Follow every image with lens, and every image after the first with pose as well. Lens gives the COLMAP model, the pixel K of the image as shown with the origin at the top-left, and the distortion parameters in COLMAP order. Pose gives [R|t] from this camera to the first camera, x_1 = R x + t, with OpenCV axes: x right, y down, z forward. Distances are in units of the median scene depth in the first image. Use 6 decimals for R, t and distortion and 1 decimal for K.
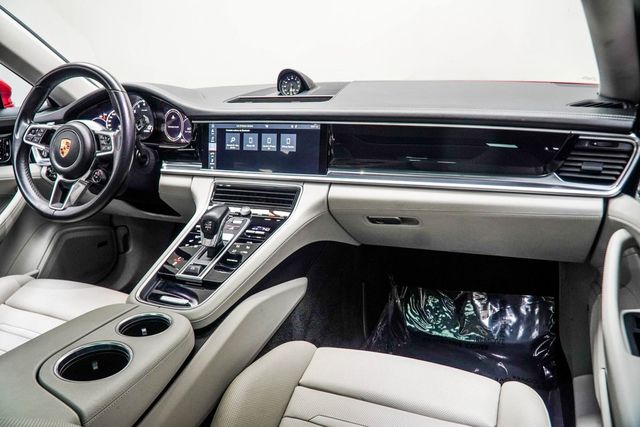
lens RADIAL K [[512.0, 0, 302.1], [0, 512.0, 212.3], [0, 0, 1]] dist [0.003440, -0.013942]
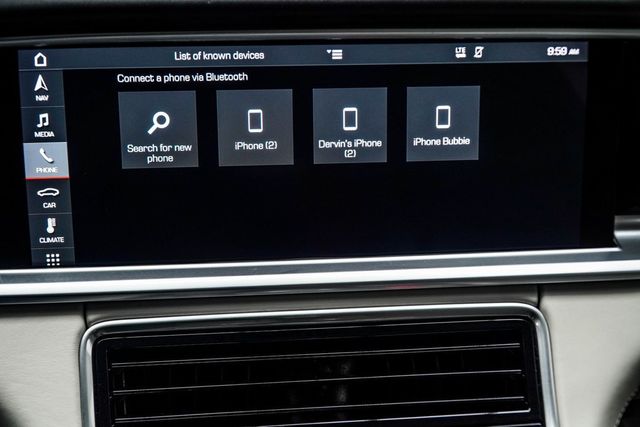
lens RADIAL K [[662.6, 0, 286.8], [0, 662.6, 216.5], [0, 0, 1]] dist [0.002965, 0.000000]
pose [[0.873432, -0.123619, 0.470994, -0.228750], [0.103357, 0.992265, 0.068764, -0.118361], [-0.475852, -0.011381, 0.879452, 0.744297]]
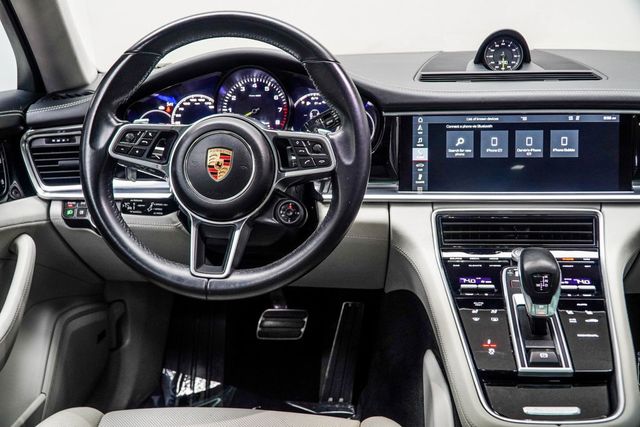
lens RADIAL K [[790.6, 0, 296.7], [0, 790.6, 216.2], [0, 0, 1]] dist [-0.022564, 0.000000]
pose [[0.952756, -0.056067, 0.298517, -0.622468], [0.069313, 0.997017, -0.033963, -0.034365], [-0.295723, 0.053049, 0.953800, 0.161561]]
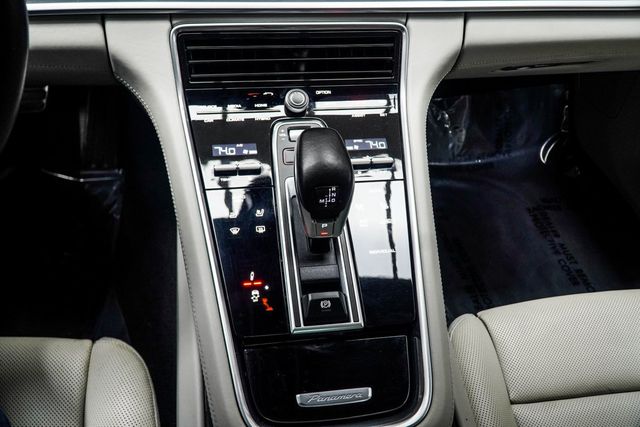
lens RADIAL K [[601.3, 0, 307.6], [0, 601.3, 211.3], [0, 0, 1]] dist [0.009763, 0.000000]
pose [[0.828385, -0.320096, 0.459693, -0.357419], [0.041924, 0.853773, 0.518955, -0.182561], [-0.558589, -0.410622, 0.720672, 0.556553]]
